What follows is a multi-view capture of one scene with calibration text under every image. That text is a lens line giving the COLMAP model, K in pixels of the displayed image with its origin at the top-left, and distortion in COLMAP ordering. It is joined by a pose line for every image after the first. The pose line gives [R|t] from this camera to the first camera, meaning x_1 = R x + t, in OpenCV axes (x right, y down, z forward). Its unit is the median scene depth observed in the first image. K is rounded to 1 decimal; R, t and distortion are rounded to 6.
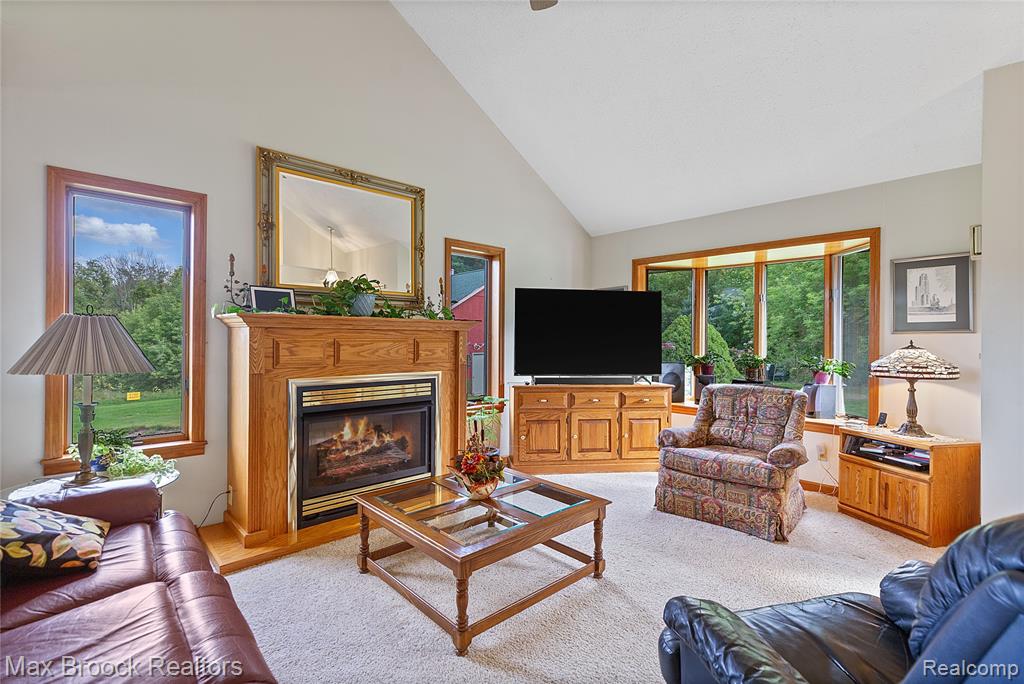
lens RADIAL K [[468.7, 0, 520.2], [0, 468.7, 345.6], [0, 0, 1]] dist [-0.002310, -0.000308]
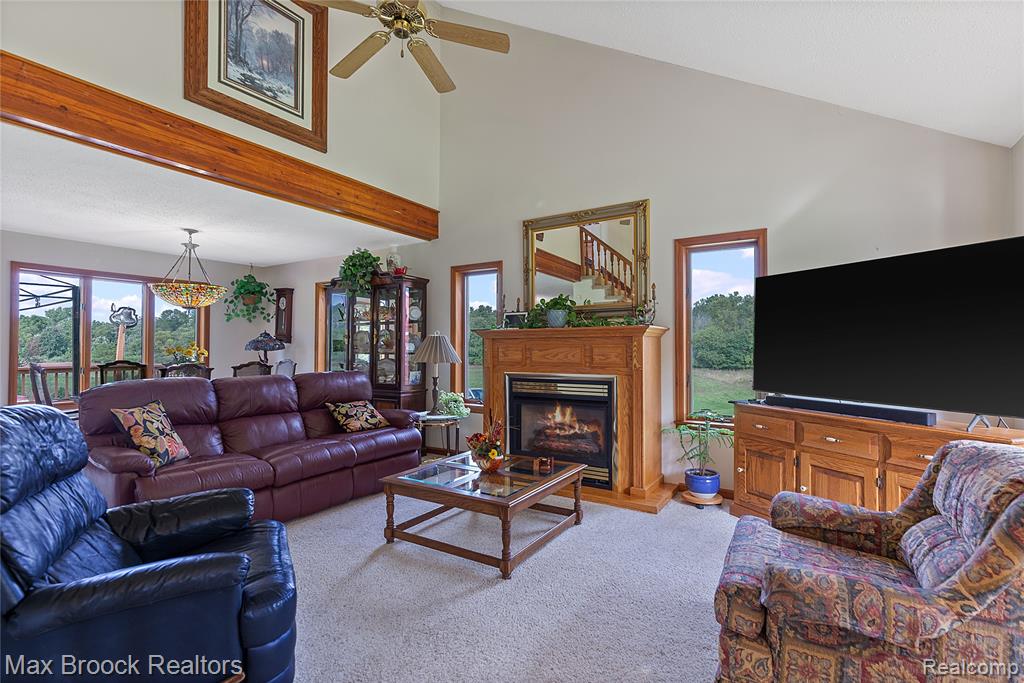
lens RADIAL K [[468.7, 0, 519.2], [0, 468.7, 337.6], [0, 0, 1]] dist [-0.002310, -0.000308]
pose [[0.228591, -0.016692, -0.973379, 0.861760], [-0.003416, 0.999833, -0.017947, -0.011256], [0.973517, 0.007427, 0.228496, 0.569597]]
